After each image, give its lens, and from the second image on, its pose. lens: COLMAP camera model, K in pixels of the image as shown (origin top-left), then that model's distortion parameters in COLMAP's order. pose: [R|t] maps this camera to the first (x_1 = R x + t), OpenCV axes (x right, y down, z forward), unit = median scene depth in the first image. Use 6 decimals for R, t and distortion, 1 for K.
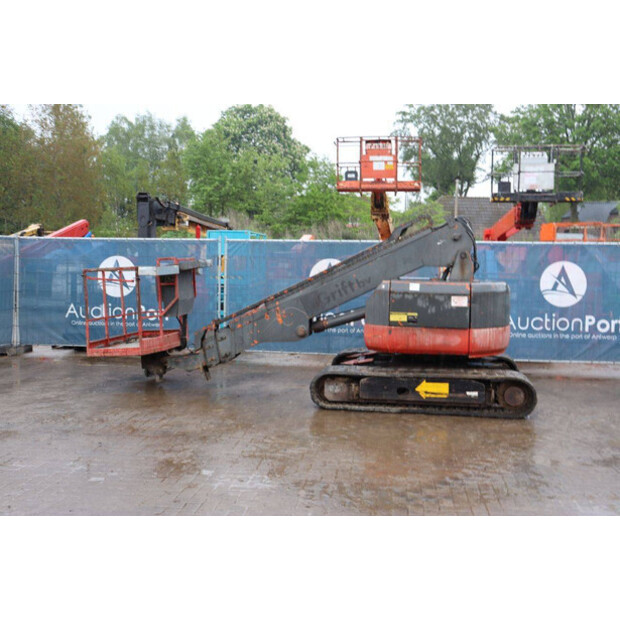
lens RADIAL K [[708.7, 0, 319.0], [0, 708.7, 301.0], [0, 0, 1]] dist [-0.078743, 0.281254]
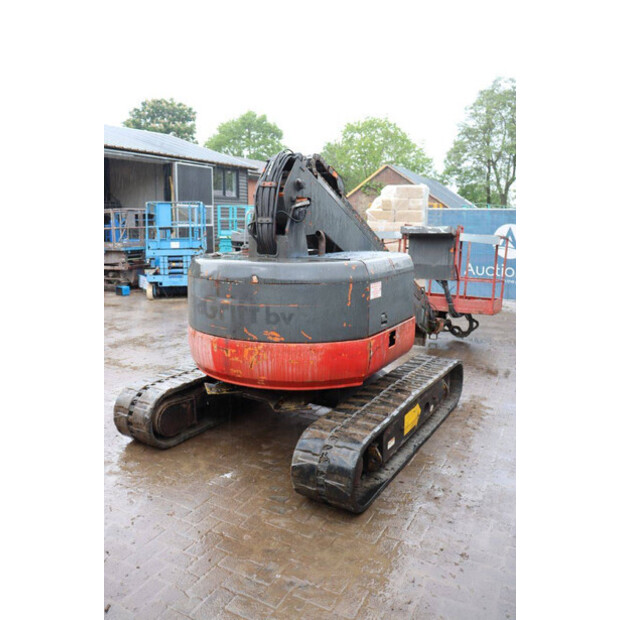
lens RADIAL K [[506.8, 0, 307.8], [0, 506.8, 299.2], [0, 0, 1]] dist [-0.159980, 0.124566]
pose [[-0.371365, 0.127965, -0.919626, 0.582853], [-0.062915, 0.984712, 0.162429, -0.063643], [0.926353, 0.118179, -0.357637, 1.152851]]
